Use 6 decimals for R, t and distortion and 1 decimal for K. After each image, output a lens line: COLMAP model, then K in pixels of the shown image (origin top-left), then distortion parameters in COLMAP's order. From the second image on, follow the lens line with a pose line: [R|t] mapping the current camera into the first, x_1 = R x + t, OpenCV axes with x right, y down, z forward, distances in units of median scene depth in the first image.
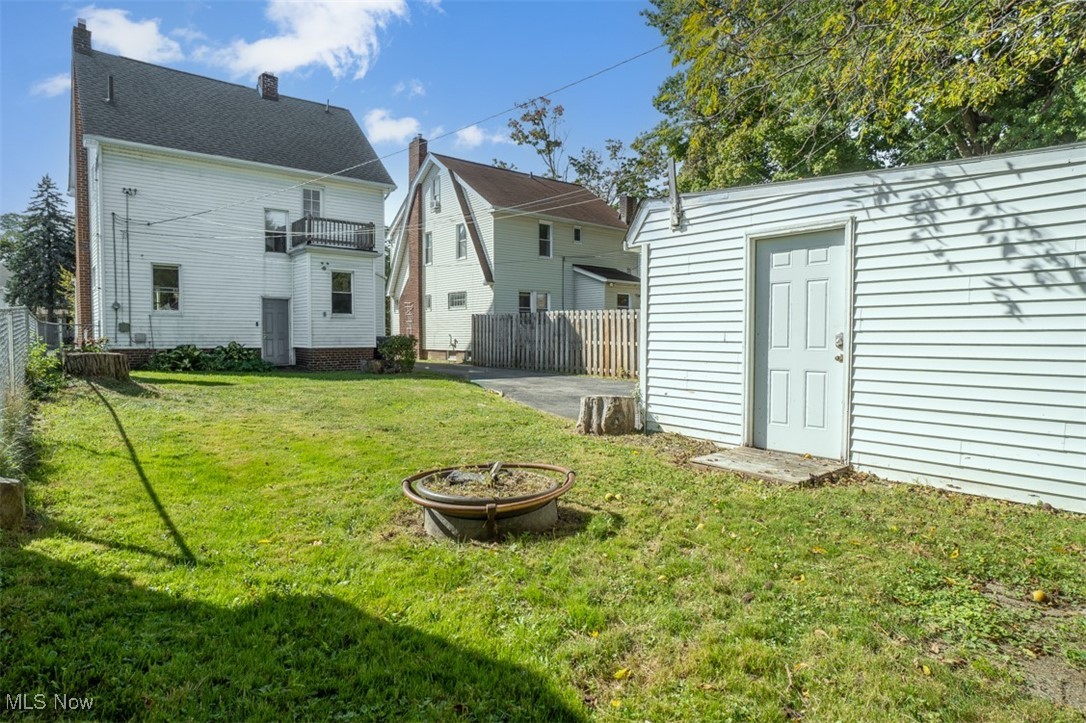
lens RADIAL K [[590.7, 0, 542.2], [0, 590.7, 358.2], [0, 0, 1]] dist [-0.019455, 0.007755]
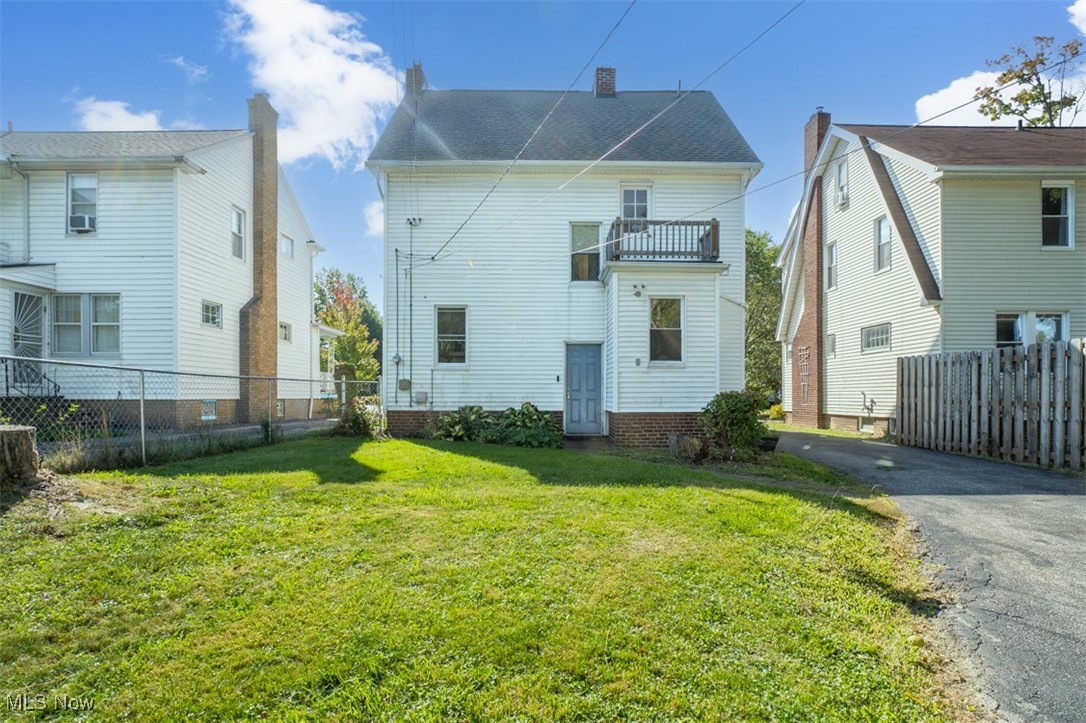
lens RADIAL K [[590.7, 0, 553.7], [0, 590.7, 395.8], [0, 0, 1]] dist [-0.019455, 0.007755]
pose [[0.774704, -0.002344, -0.632320, -0.015290], [-0.020710, 0.999363, -0.029078, -0.011961], [0.631985, 0.035622, 0.774162, 0.341929]]
